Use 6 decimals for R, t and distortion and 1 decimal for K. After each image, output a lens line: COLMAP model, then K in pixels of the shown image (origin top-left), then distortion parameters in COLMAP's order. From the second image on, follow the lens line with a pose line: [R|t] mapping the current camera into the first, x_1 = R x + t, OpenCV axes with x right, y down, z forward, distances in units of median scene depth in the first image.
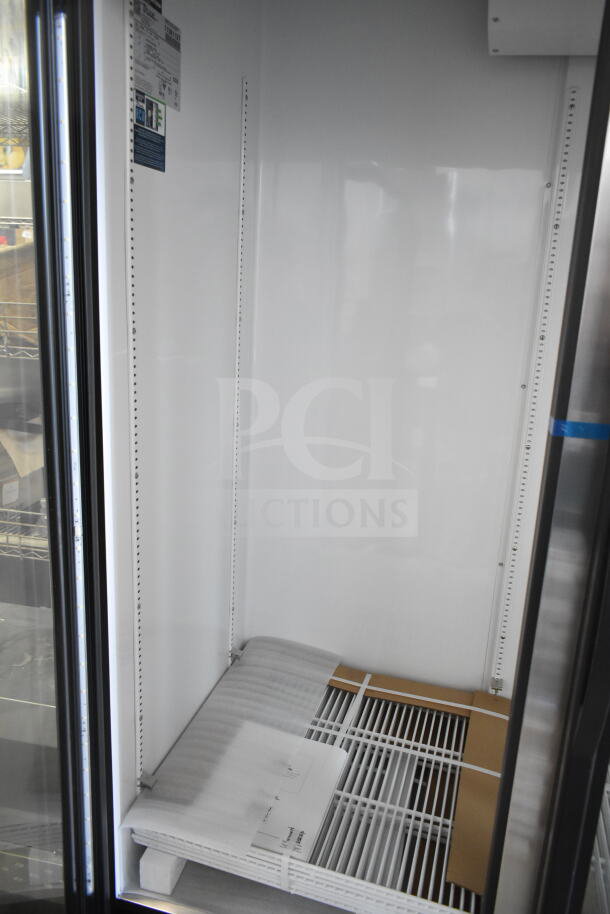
lens RADIAL K [[691.8, 0, 281.1], [0, 691.8, 454.1], [0, 0, 1]] dist [-0.049547, 0.007047]
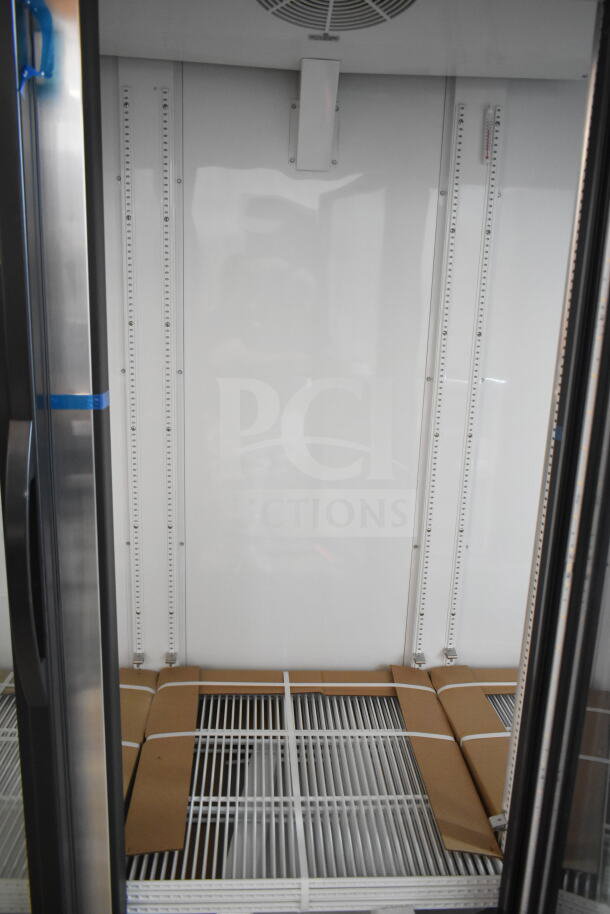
lens RADIAL K [[691.8, 0, 281.1], [0, 691.8, 454.1], [0, 0, 1]] dist [-0.049547, 0.007047]
pose [[0.890309, -0.050792, 0.452516, -0.342056], [0.040792, 0.998660, 0.031835, -0.024846], [-0.453527, -0.009884, 0.891188, 0.144890]]
